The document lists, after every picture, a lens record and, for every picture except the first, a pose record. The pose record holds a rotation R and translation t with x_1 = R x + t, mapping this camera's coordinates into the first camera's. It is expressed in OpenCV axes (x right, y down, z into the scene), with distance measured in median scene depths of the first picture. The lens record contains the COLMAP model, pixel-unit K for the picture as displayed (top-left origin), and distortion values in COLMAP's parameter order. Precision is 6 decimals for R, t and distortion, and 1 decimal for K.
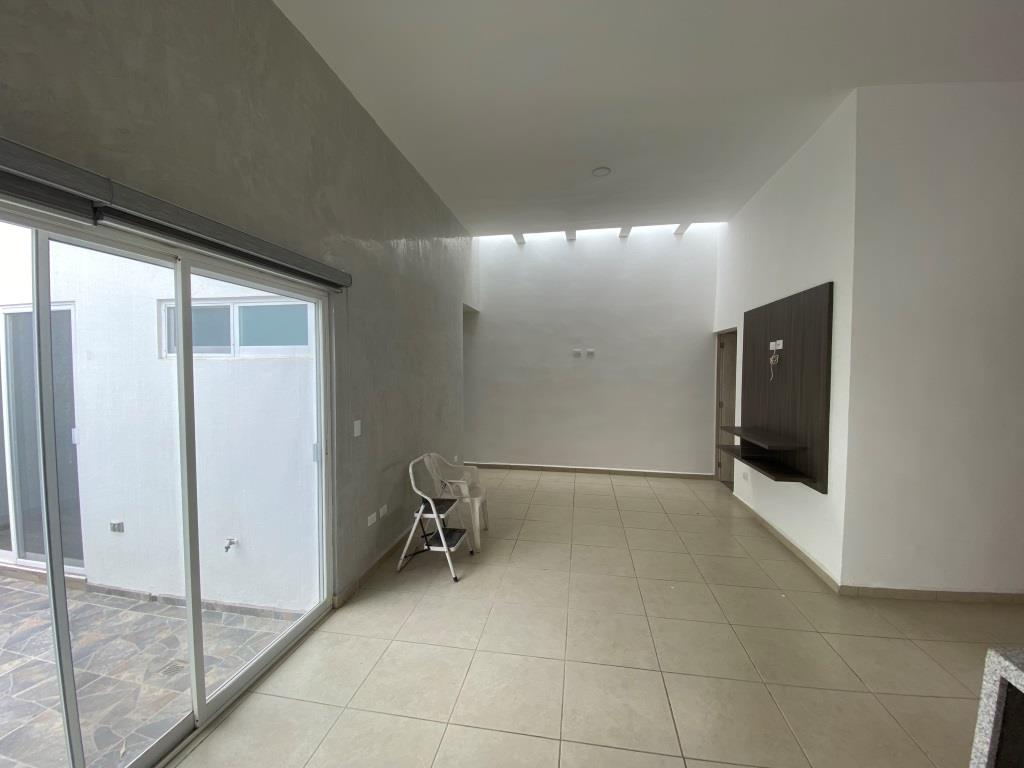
lens RADIAL K [[411.9, 0, 507.7], [0, 411.9, 383.2], [0, 0, 1]] dist [-0.012332, -0.006979]
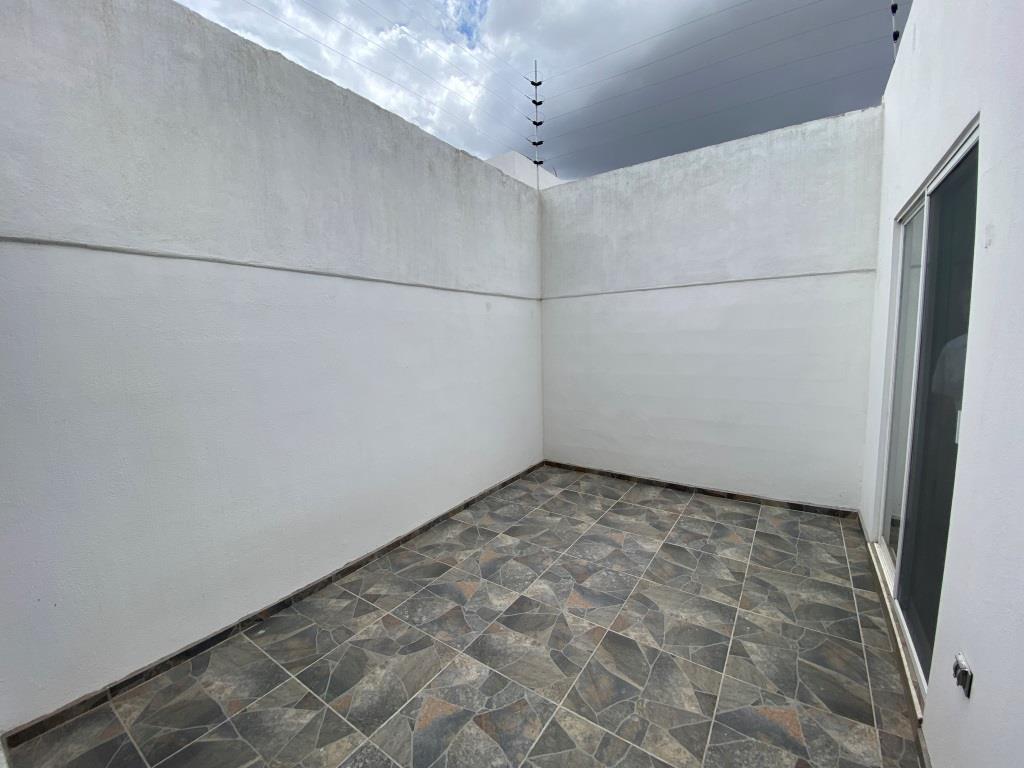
lens RADIAL K [[411.3, 0, 504.7], [0, 411.3, 379.9], [0, 0, 1]] dist [-0.008246, -0.007936]
pose [[-0.433217, 0.108743, -0.894706, -0.362704], [-0.005606, 0.992350, 0.123326, 0.015744], [0.901272, 0.058443, -0.429293, 0.580800]]
